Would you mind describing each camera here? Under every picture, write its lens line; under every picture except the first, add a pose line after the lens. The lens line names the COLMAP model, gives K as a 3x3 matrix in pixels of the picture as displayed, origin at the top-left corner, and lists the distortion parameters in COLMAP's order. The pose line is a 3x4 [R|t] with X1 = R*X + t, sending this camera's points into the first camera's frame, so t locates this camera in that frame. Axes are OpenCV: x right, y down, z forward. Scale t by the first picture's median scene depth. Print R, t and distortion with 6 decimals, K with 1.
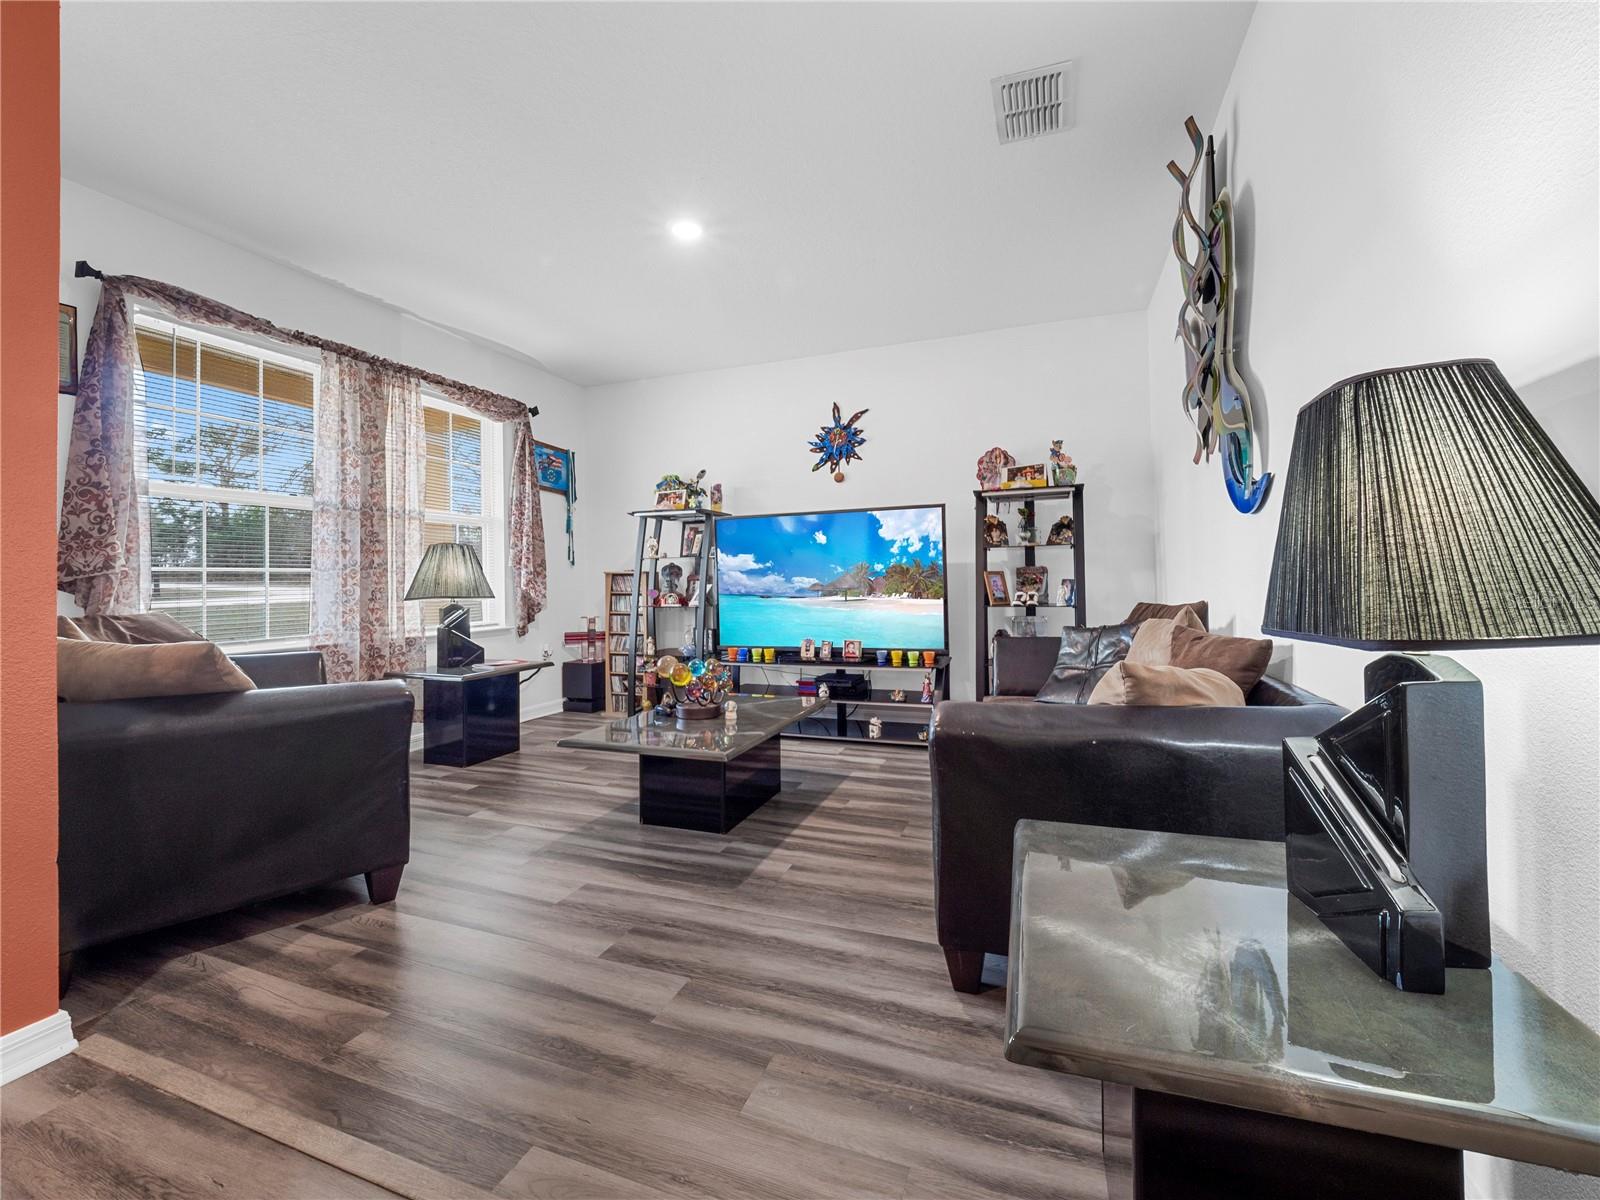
lens RADIAL K [[660.9, 0, 796.3], [0, 660.9, 561.4], [0, 0, 1]] dist [0.016133, -0.017930]
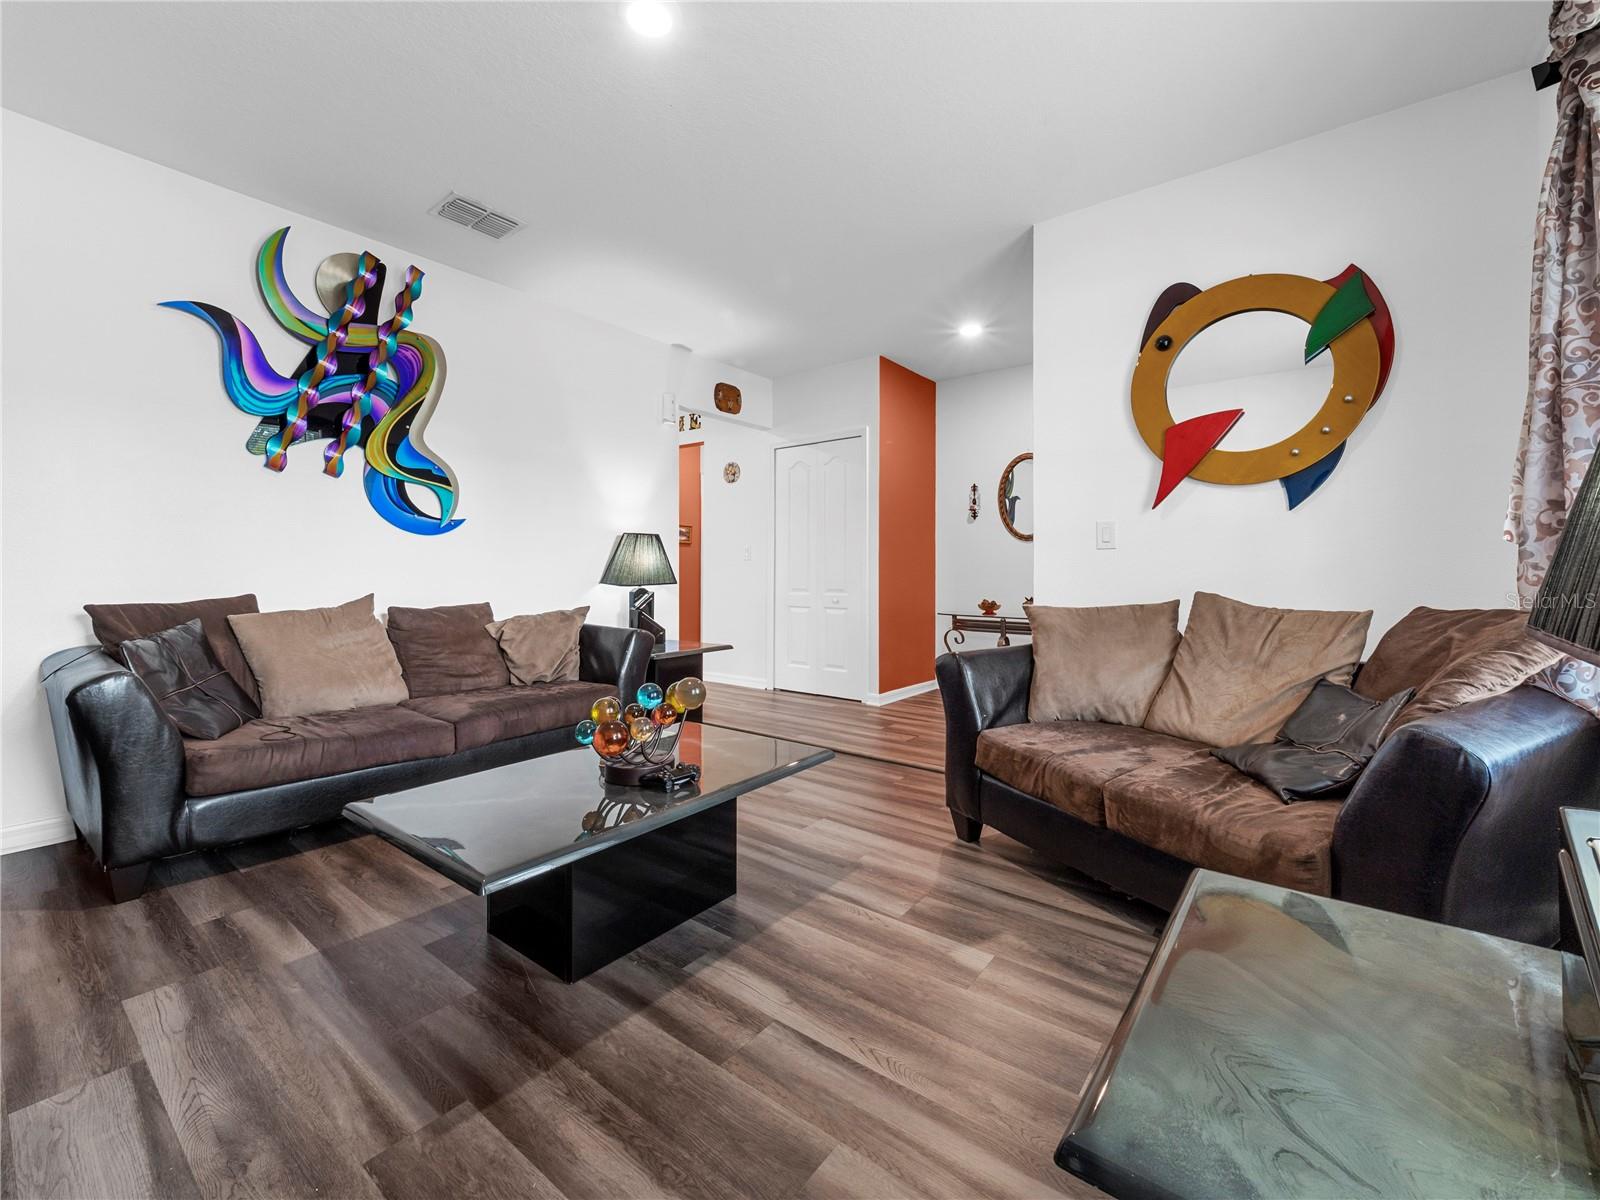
lens RADIAL K [[666.8, 0, 788.4], [0, 666.8, 597.0], [0, 0, 1]] dist [-0.001991, -0.000199]
pose [[-0.950707, 0.010346, 0.309919, -0.521731], [0.008439, 0.999936, -0.007495, 0.072267], [-0.309977, -0.004511, -0.950733, 1.676529]]
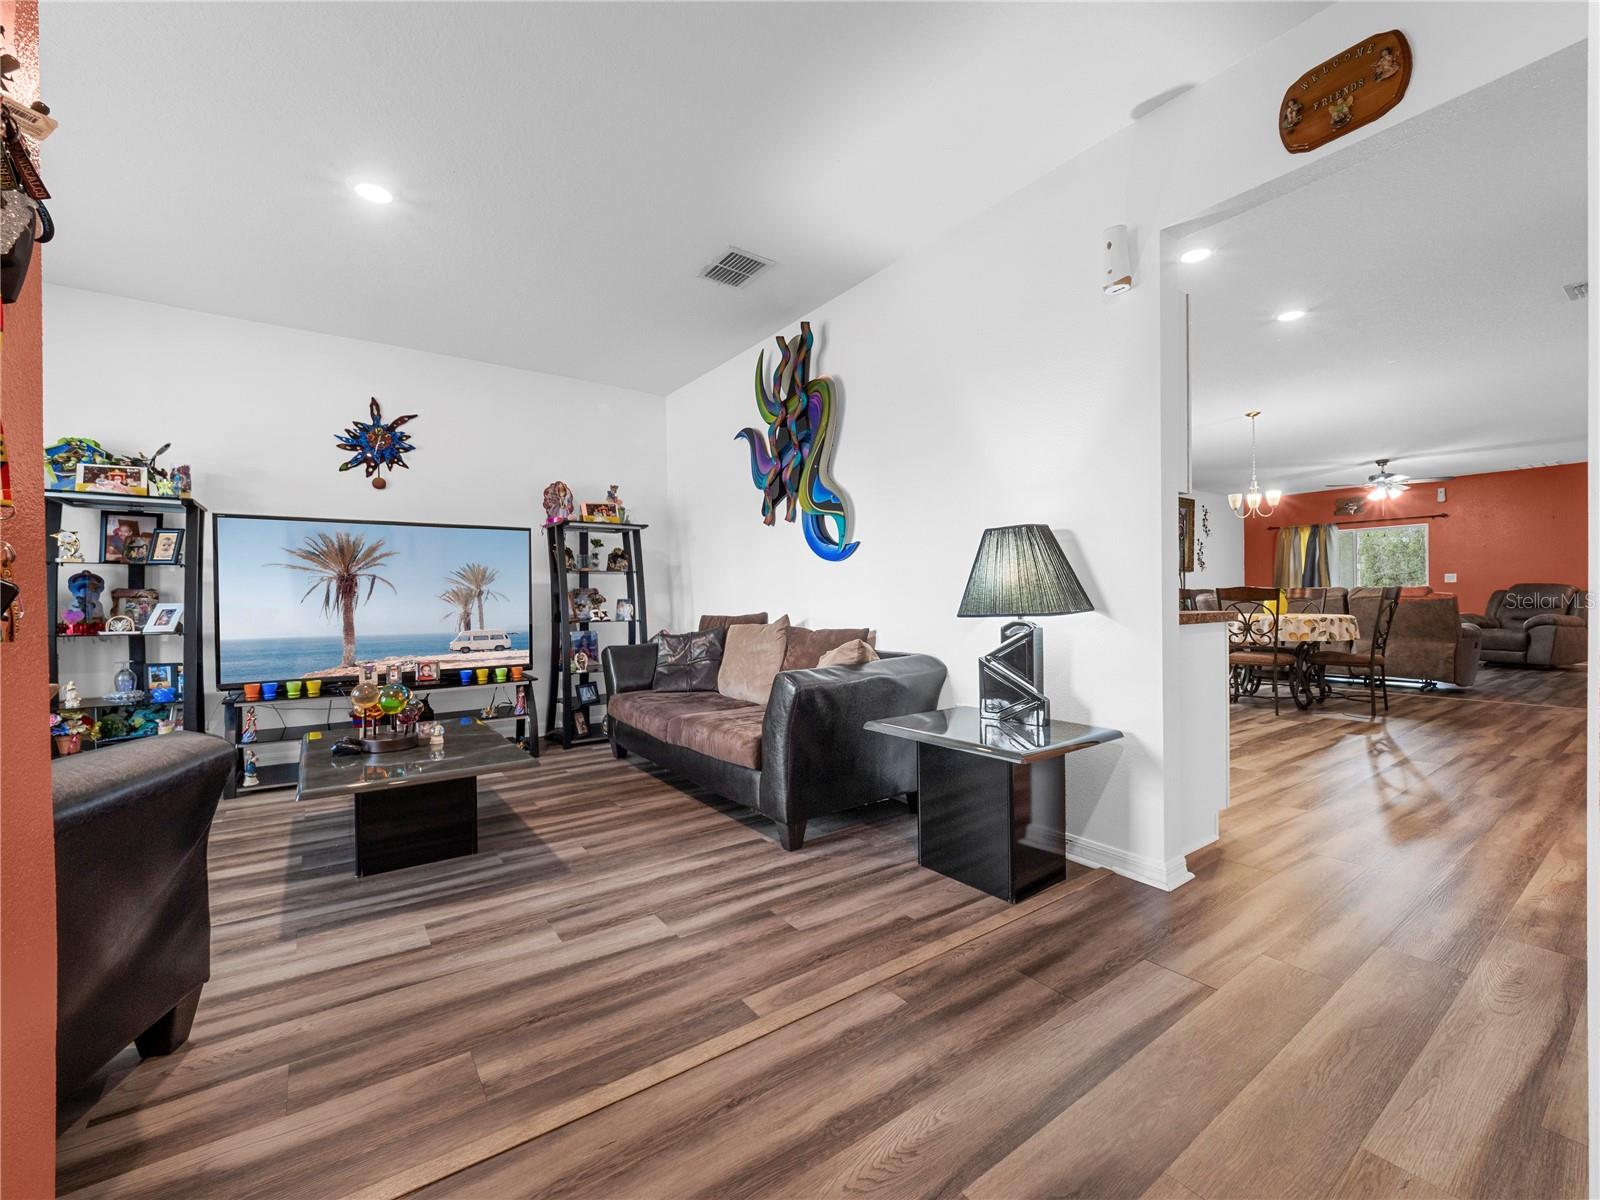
lens RADIAL K [[666.8, 0, 788.4], [0, 666.8, 597.0], [0, 0, 1]] dist [-0.001991, -0.000199]
pose [[0.566961, 0.011937, 0.823658, -0.631747], [-0.028149, 0.999592, 0.004890, 0.010720], [-0.823263, -0.025957, 0.567066, 0.057680]]
